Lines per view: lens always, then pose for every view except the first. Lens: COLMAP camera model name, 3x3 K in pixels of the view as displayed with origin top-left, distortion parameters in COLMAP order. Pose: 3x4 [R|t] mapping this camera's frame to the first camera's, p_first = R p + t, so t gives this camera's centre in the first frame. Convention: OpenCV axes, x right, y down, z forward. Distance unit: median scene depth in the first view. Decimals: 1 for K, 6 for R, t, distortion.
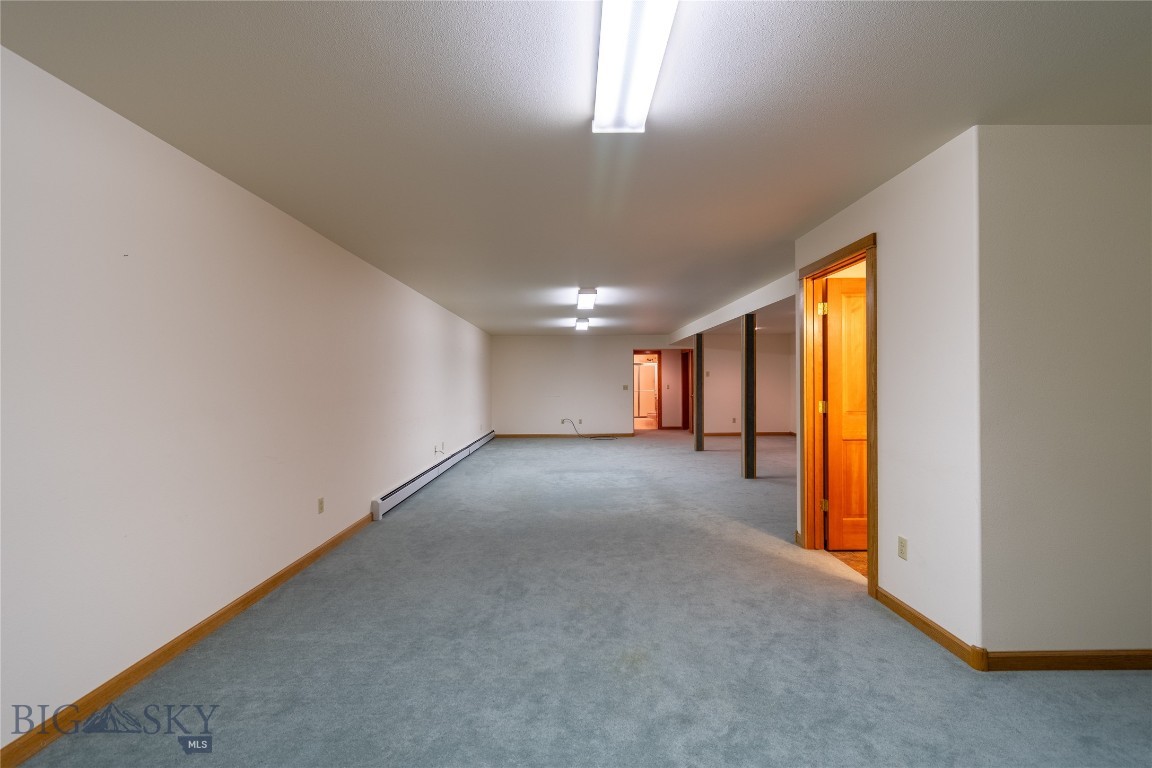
lens RADIAL K [[518.6, 0, 572.8], [0, 518.6, 382.3], [0, 0, 1]] dist [-0.001454, 0.000989]
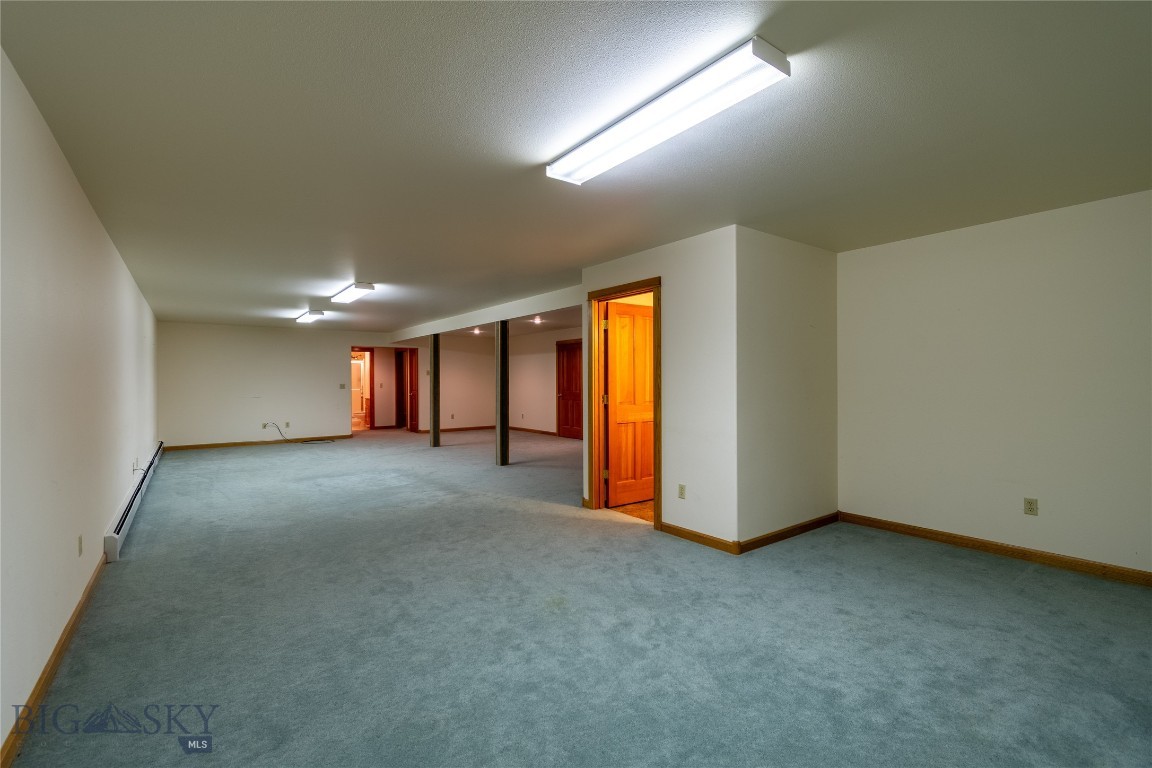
lens RADIAL K [[518.6, 0, 578.3], [0, 518.6, 380.3], [0, 0, 1]] dist [-0.001454, 0.000989]
pose [[0.805052, 0.002518, 0.593199, -0.399230], [-0.001572, 0.999997, -0.002112, 0.002692], [-0.593202, 0.000767, 0.805053, -0.020177]]
